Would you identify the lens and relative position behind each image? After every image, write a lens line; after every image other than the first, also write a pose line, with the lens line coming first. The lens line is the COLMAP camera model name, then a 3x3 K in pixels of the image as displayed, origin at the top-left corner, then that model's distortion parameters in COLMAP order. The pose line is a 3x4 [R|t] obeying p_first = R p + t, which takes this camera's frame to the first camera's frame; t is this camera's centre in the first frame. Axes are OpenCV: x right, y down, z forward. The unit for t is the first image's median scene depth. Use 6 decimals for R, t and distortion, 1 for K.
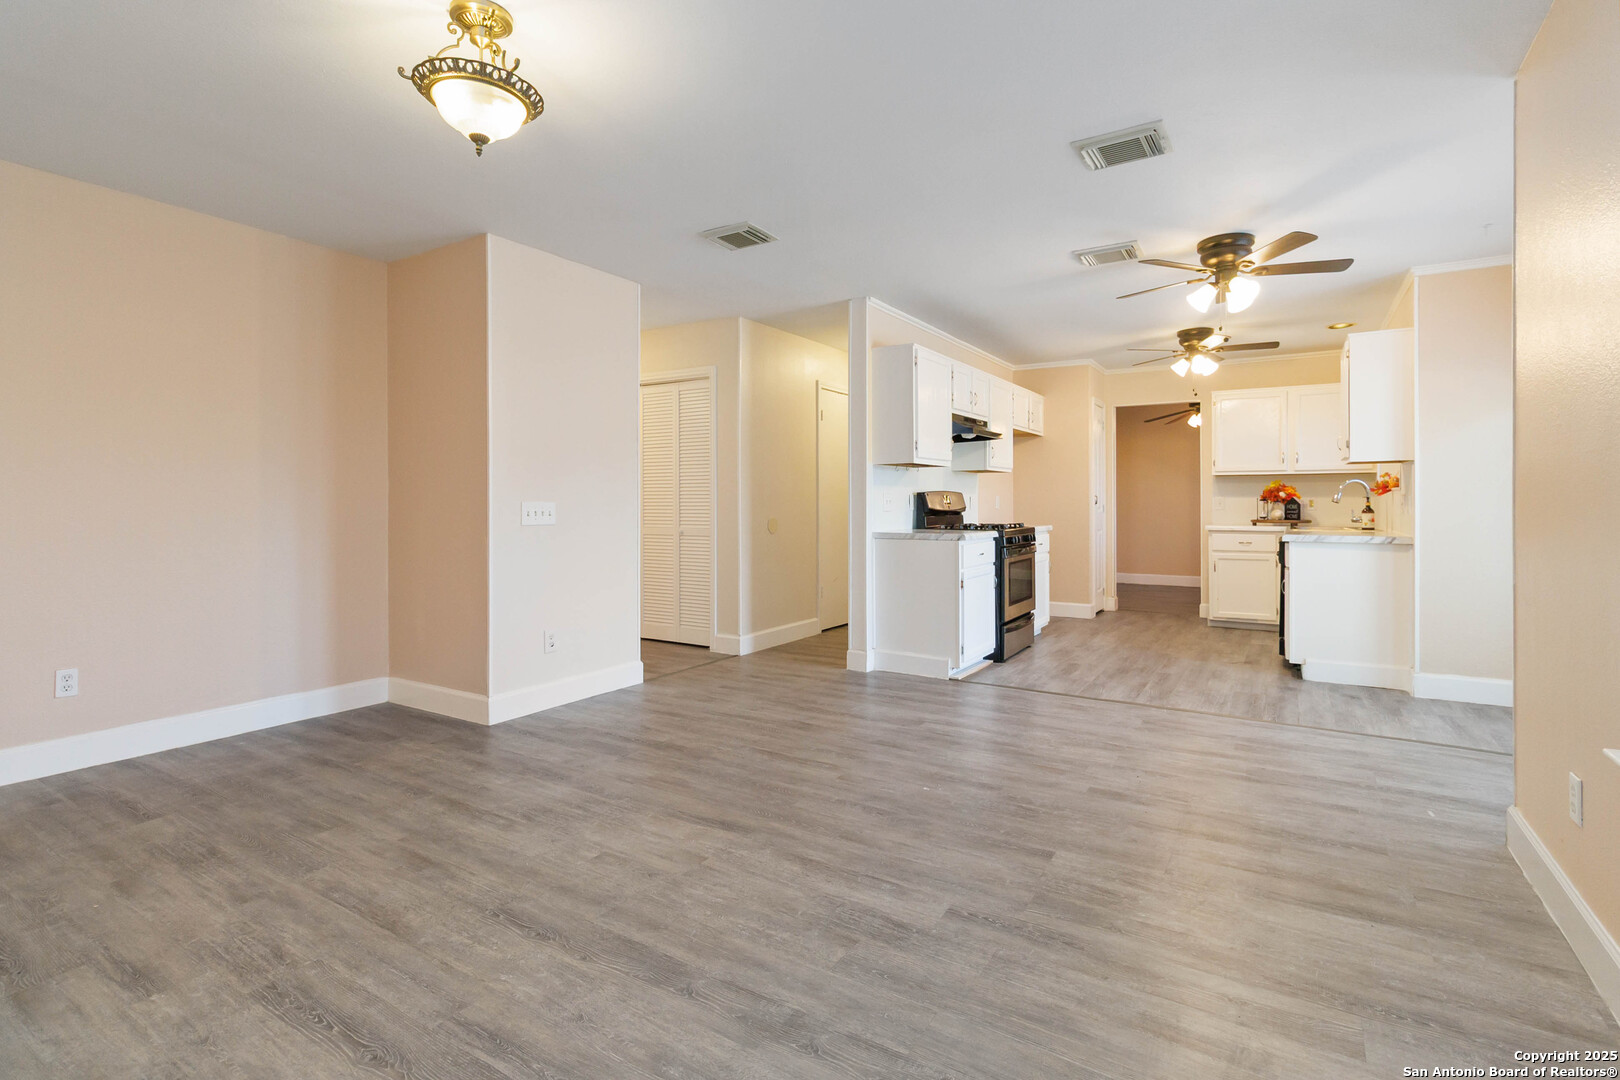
lens RADIAL K [[763.2, 0, 817.0], [0, 763.2, 504.3], [0, 0, 1]] dist [-0.000598, 0.000586]
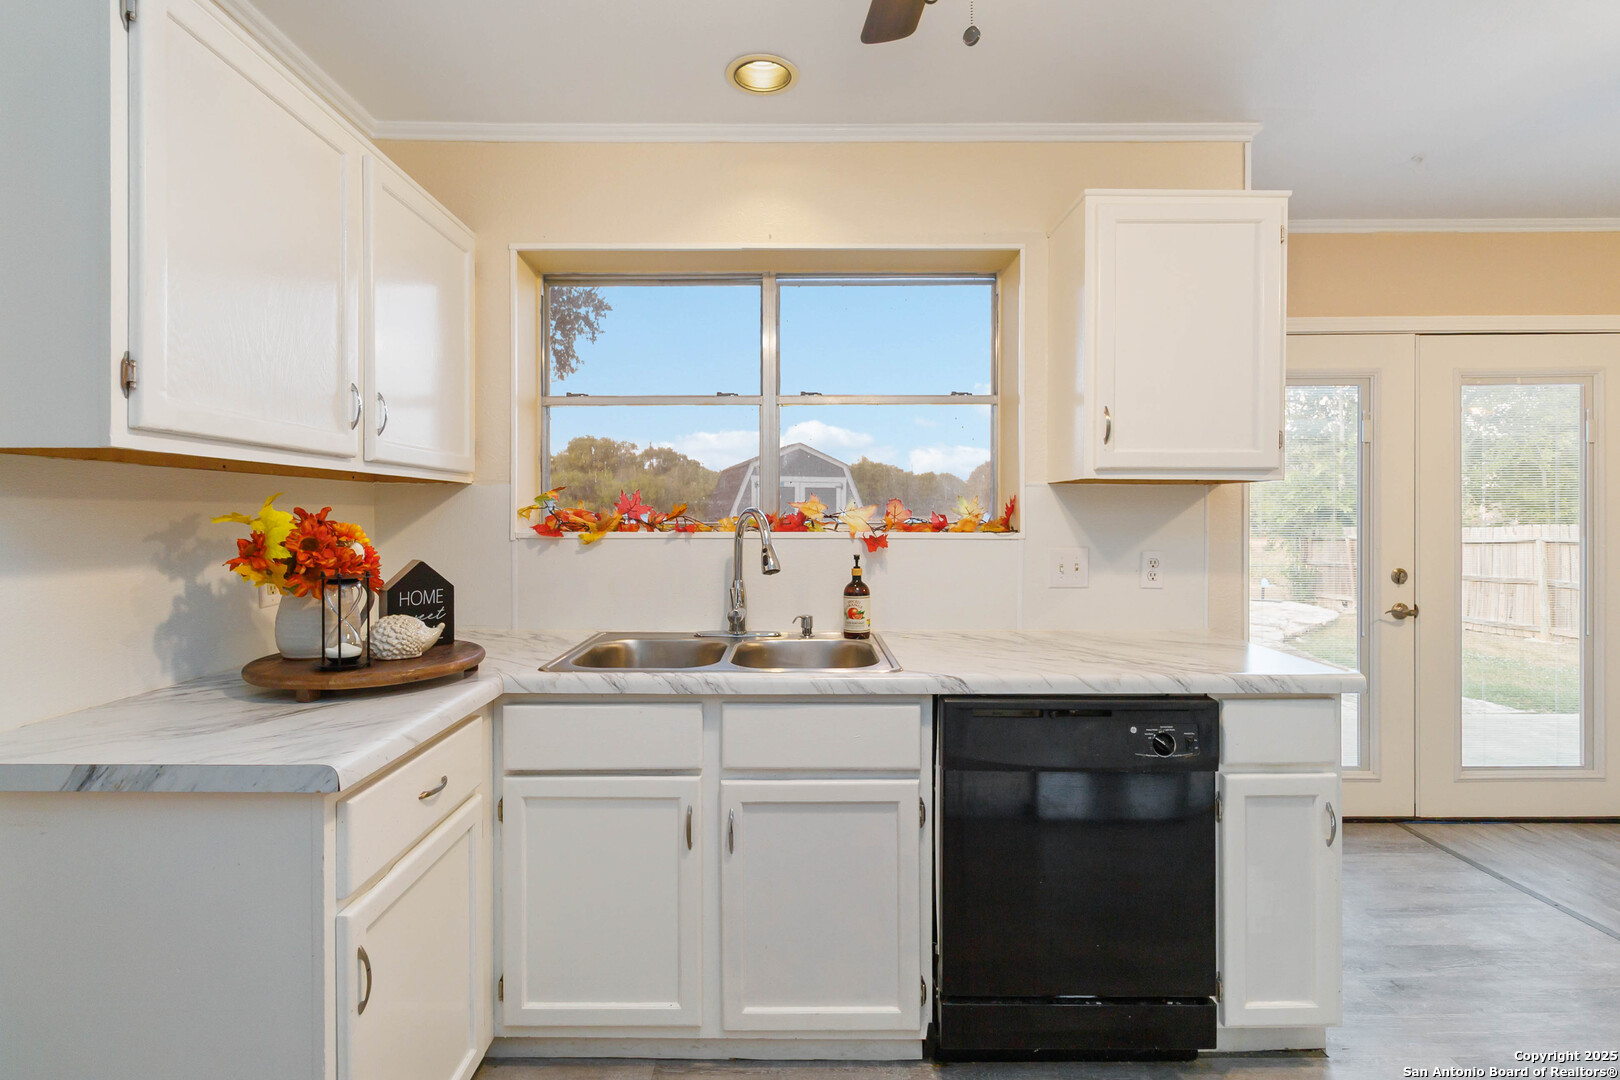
lens RADIAL K [[764.7, 0, 806.9], [0, 764.7, 517.2], [0, 0, 1]] dist [-0.000130, 0.000009]
pose [[-0.528522, -0.000490, 0.848920, 0.677541], [0.002638, 0.999994, 0.002220, -0.052169], [-0.848916, 0.003413, -0.528518, 2.130268]]
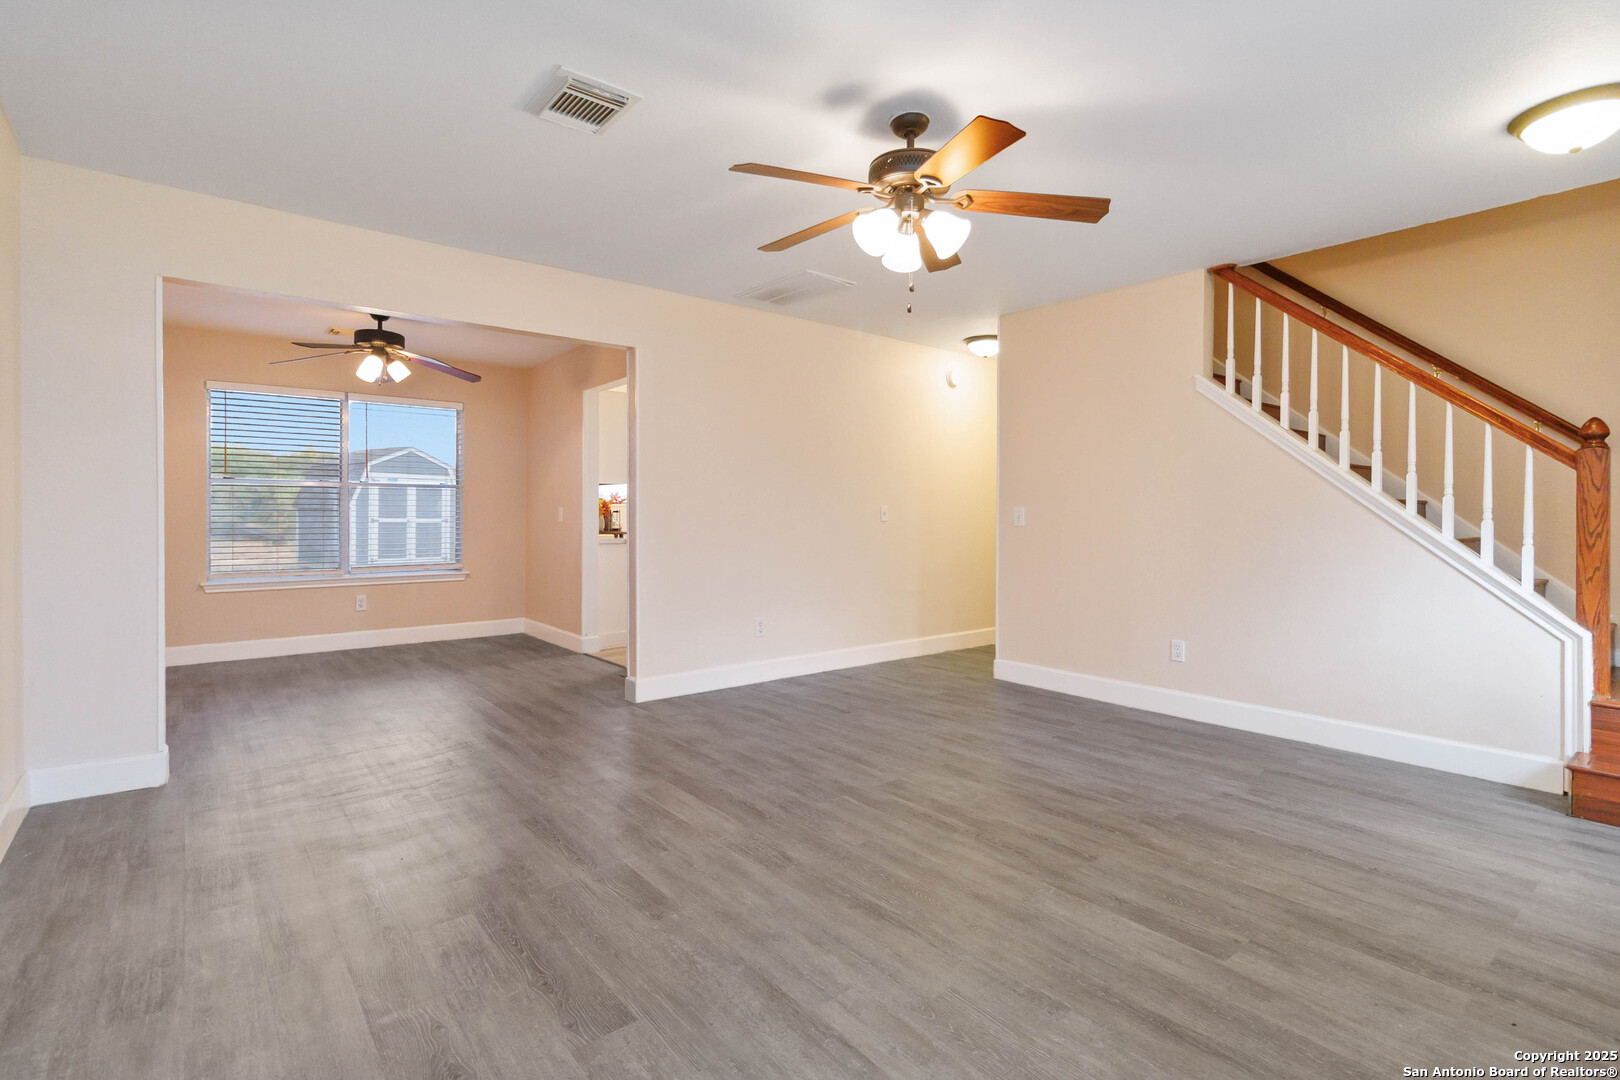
lens RADIAL K [[769.1, 0, 816.1], [0, 769.1, 521.3], [0, 0, 1]] dist [-0.000120, 0.000556]
pose [[-0.945142, -0.005967, 0.326605, 0.020447], [-0.002807, 0.999945, 0.010146, -0.009847], [-0.326647, 0.008673, -0.945107, 3.972156]]
